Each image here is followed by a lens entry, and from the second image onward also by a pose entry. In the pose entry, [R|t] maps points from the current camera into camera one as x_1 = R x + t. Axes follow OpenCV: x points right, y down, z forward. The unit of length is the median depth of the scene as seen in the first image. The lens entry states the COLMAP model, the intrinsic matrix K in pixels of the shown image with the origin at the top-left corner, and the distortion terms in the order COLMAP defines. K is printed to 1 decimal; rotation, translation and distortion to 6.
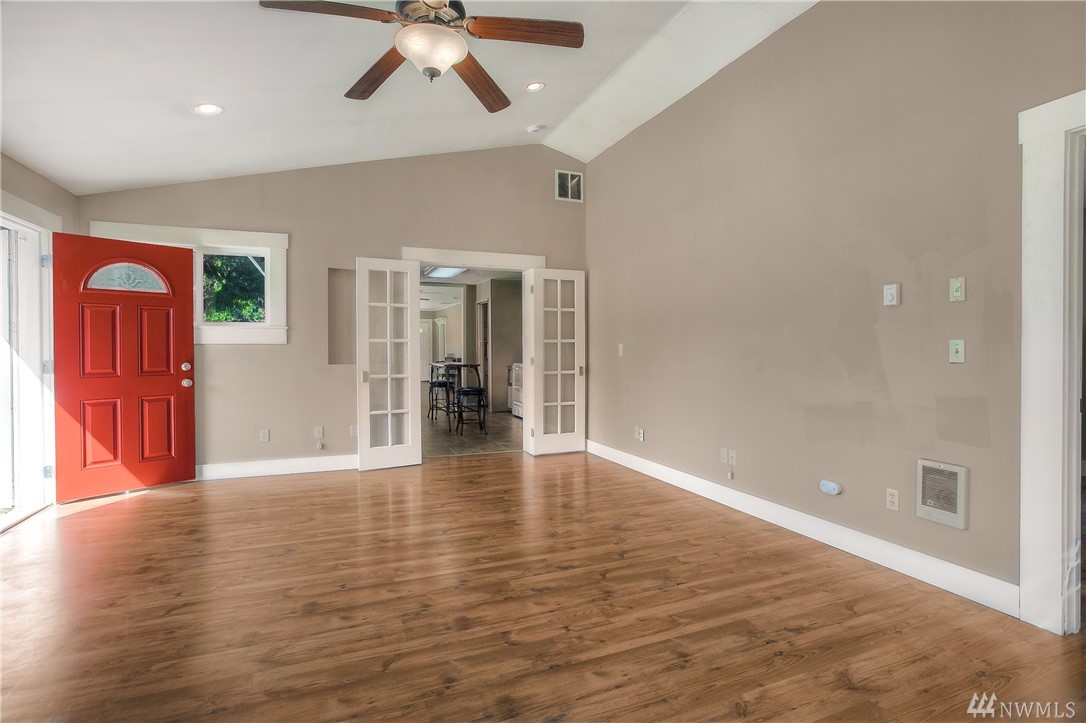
lens RADIAL K [[522.9, 0, 543.7], [0, 522.9, 354.5], [0, 0, 1]] dist [-0.029985, 0.008788]
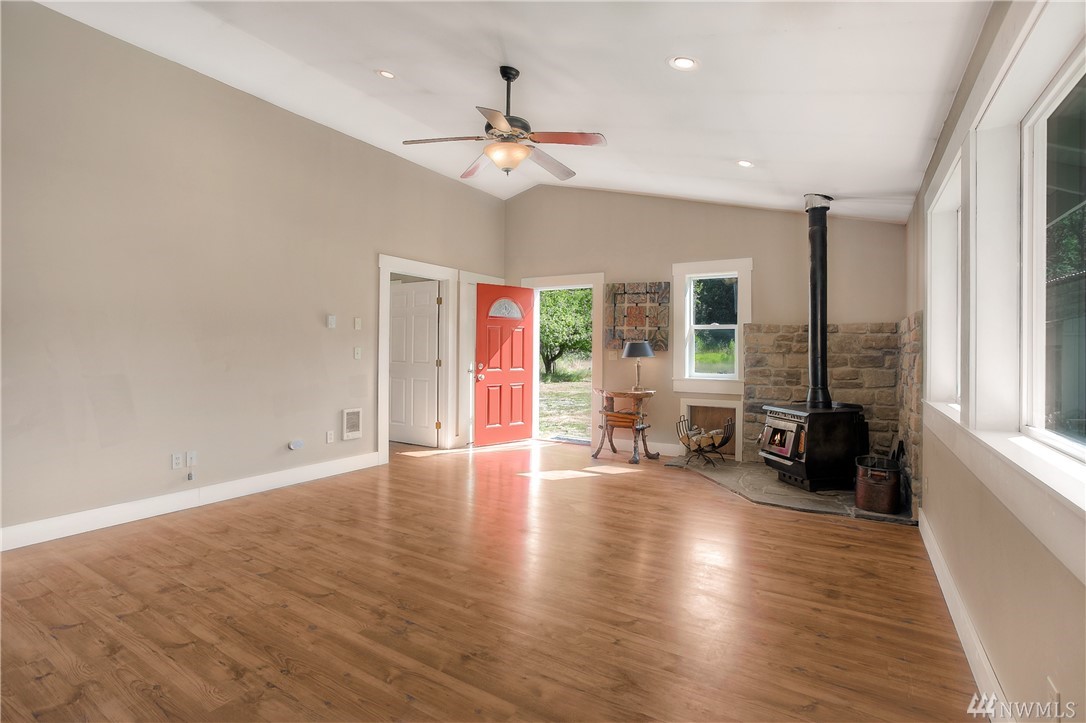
lens RADIAL K [[522.9, 0, 546.6], [0, 522.9, 354.7], [0, 0, 1]] dist [-0.029985, 0.008788]
pose [[-0.594989, -0.009761, 0.803675, -1.093190], [-0.000209, 0.999928, 0.011989, -0.022573], [-0.803734, 0.006966, -0.594948, 1.317839]]
